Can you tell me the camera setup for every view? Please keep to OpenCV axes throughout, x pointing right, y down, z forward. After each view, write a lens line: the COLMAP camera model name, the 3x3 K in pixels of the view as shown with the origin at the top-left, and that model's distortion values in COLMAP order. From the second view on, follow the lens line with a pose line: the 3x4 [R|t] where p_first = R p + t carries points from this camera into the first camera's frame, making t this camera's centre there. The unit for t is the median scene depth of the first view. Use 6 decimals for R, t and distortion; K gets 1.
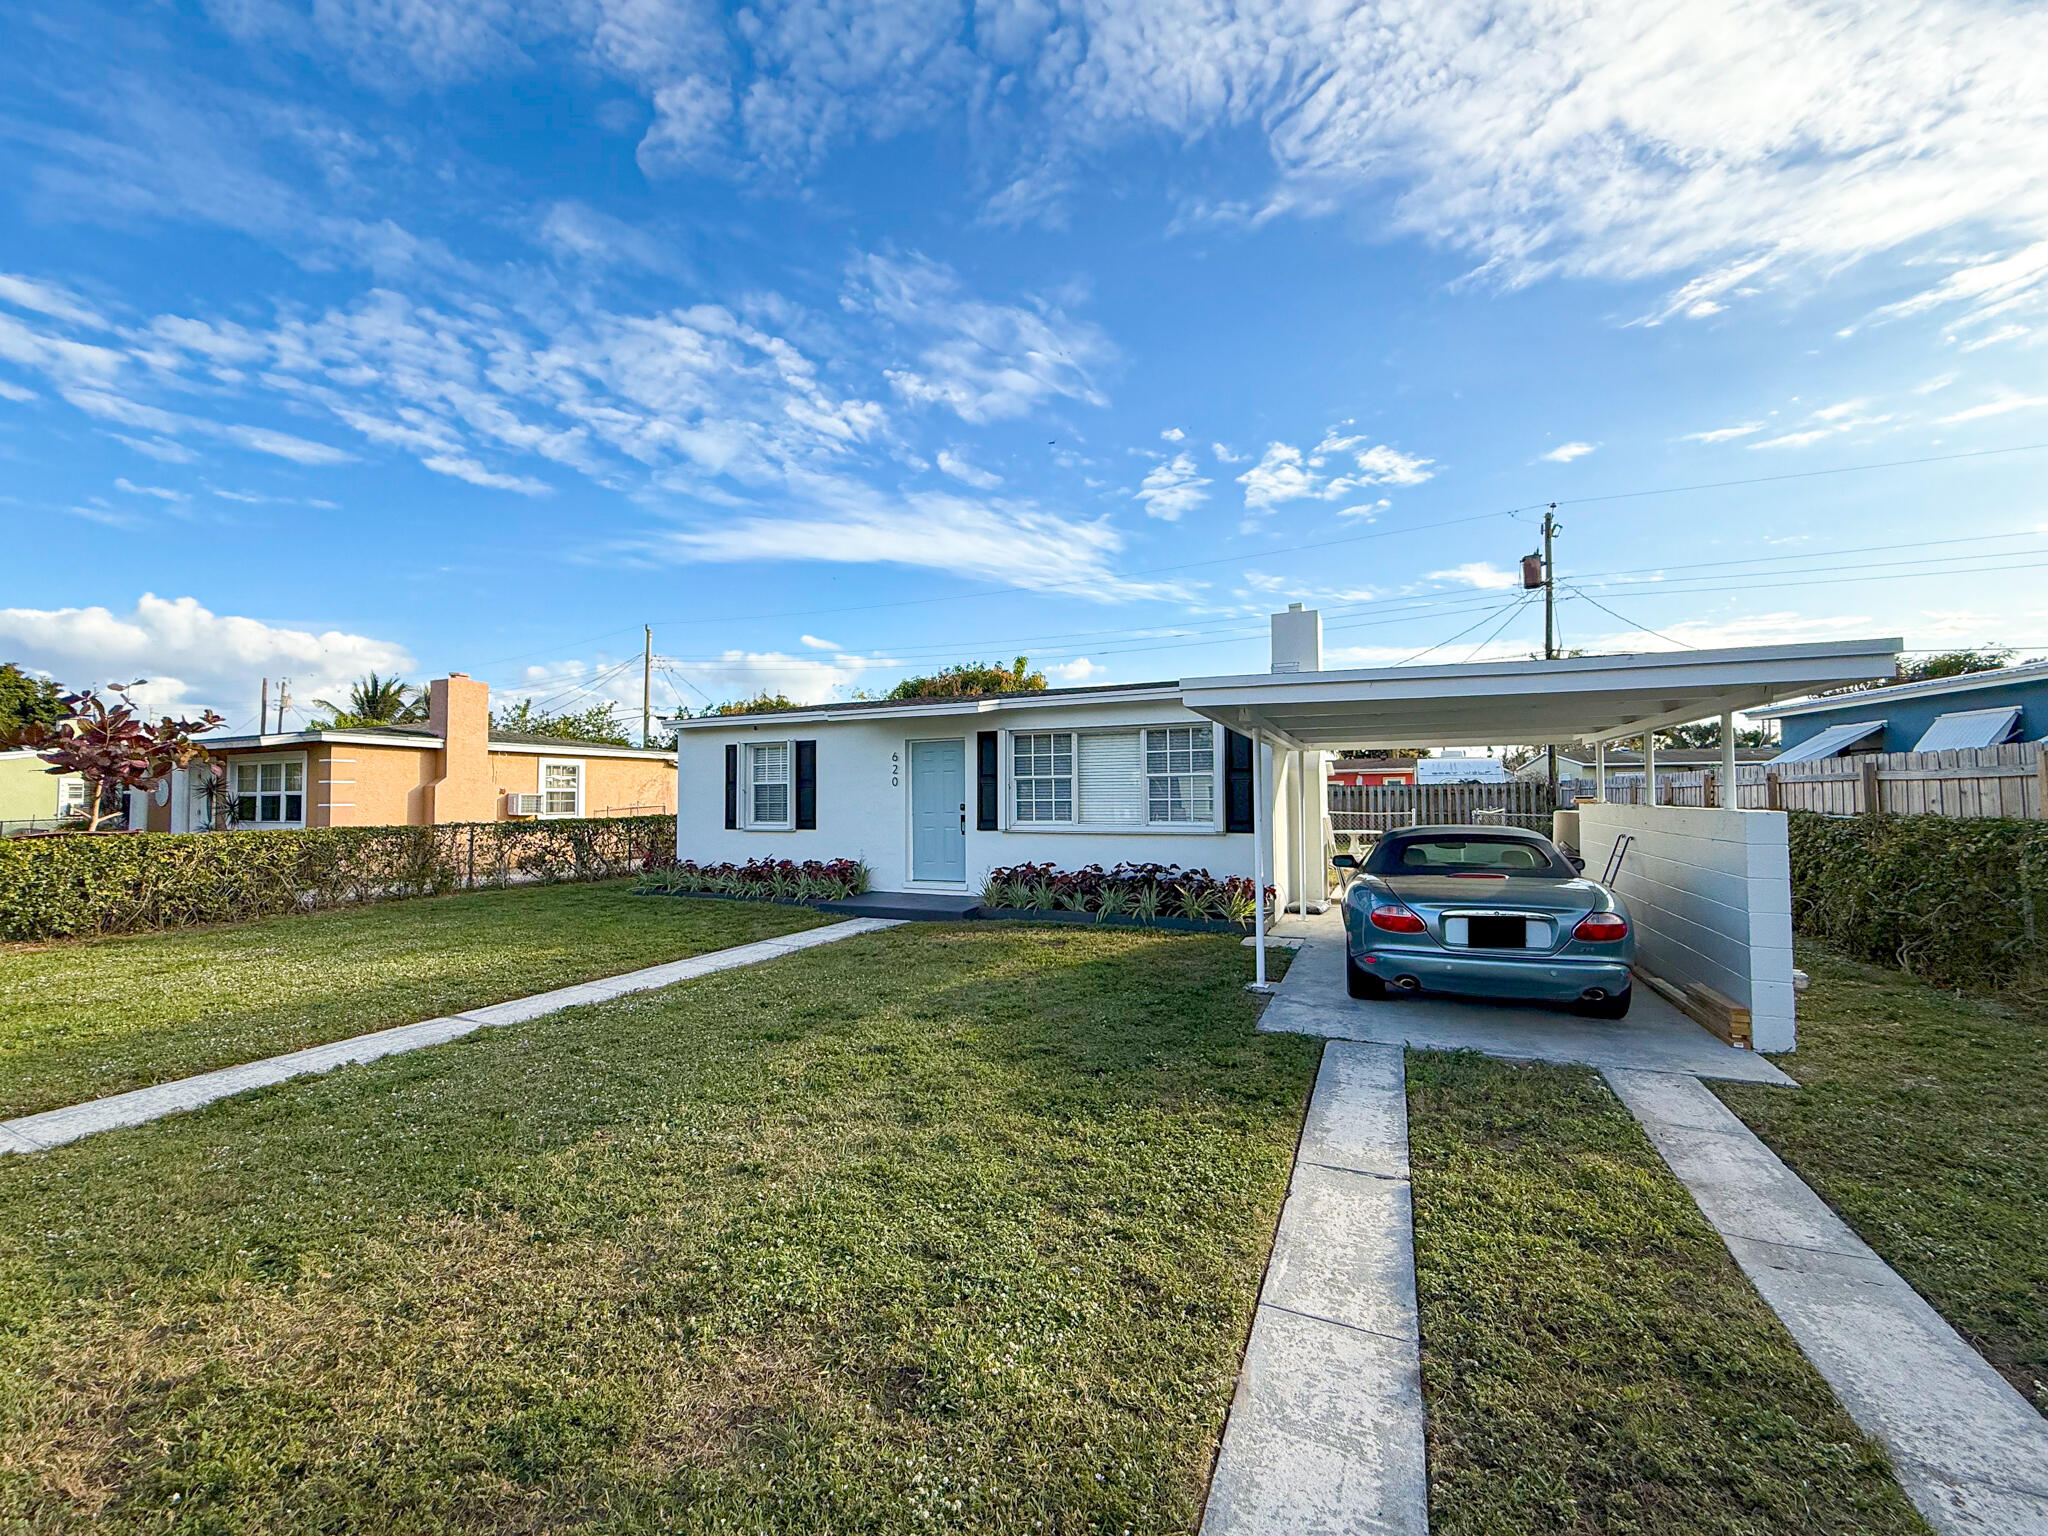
lens RADIAL K [[828.6, 0, 1013.1], [0, 828.6, 772.7], [0, 0, 1]] dist [-0.001933, -0.000027]
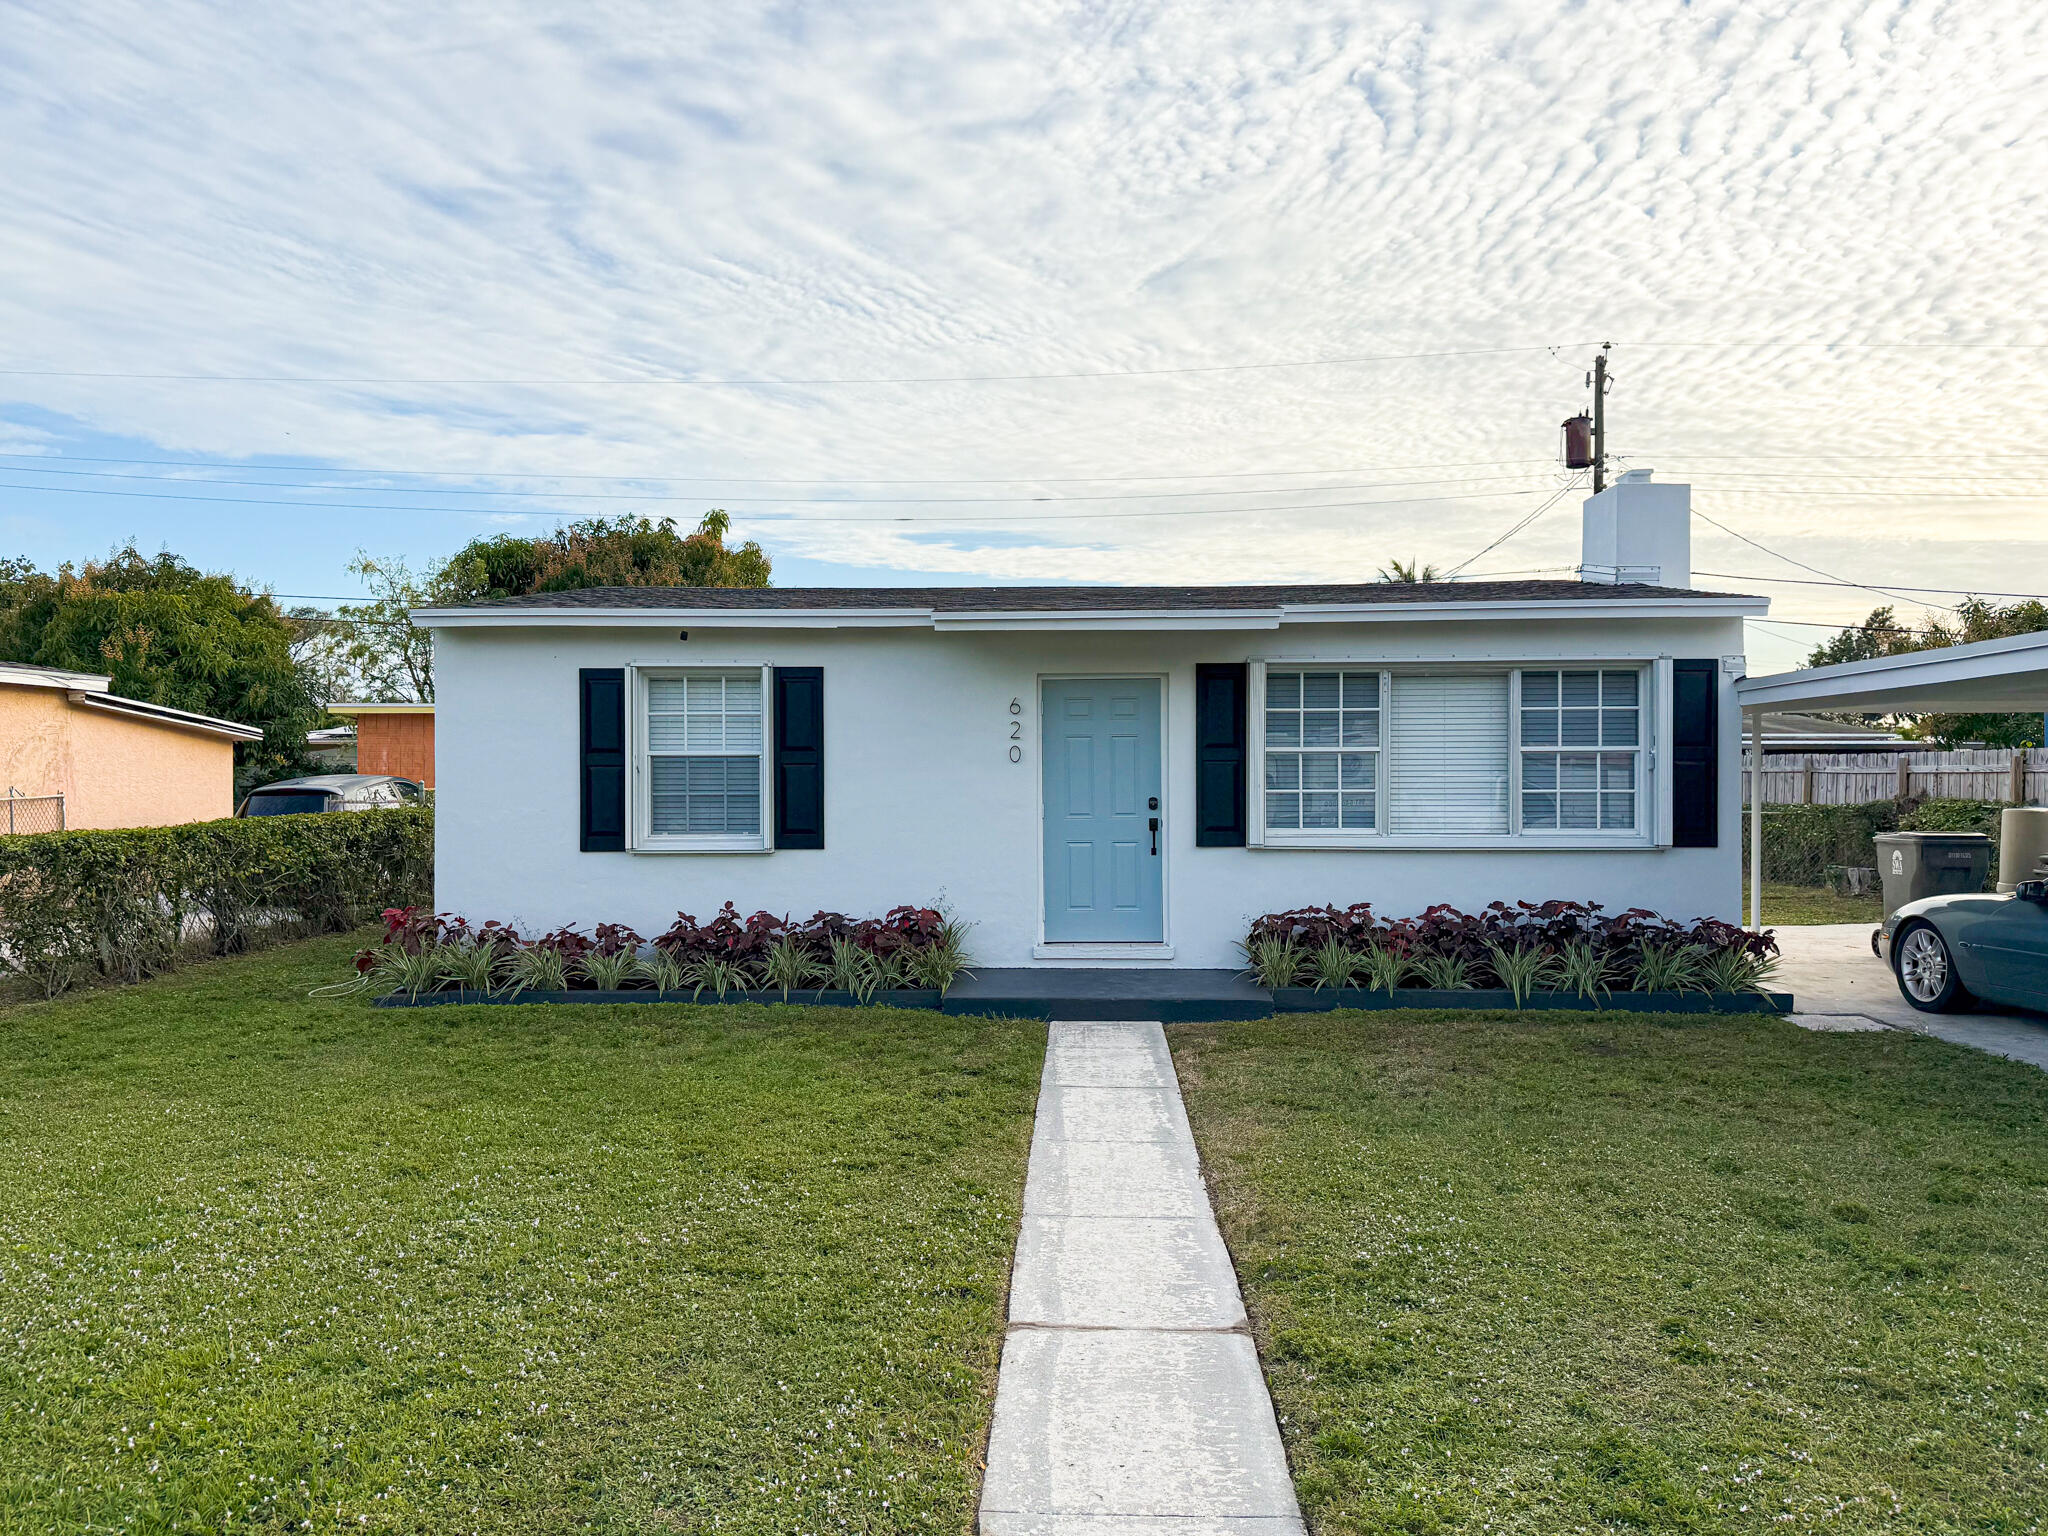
lens RADIAL K [[1449.3, 0, 1031.2], [0, 1449.3, 767.8], [0, 0, 1]] dist [0.063739, -0.075074]
pose [[0.916926, 0.005613, 0.399018, -0.490640], [-0.016142, 0.999604, 0.023033, -0.001517], [-0.398731, -0.027561, 0.916654, 0.174536]]
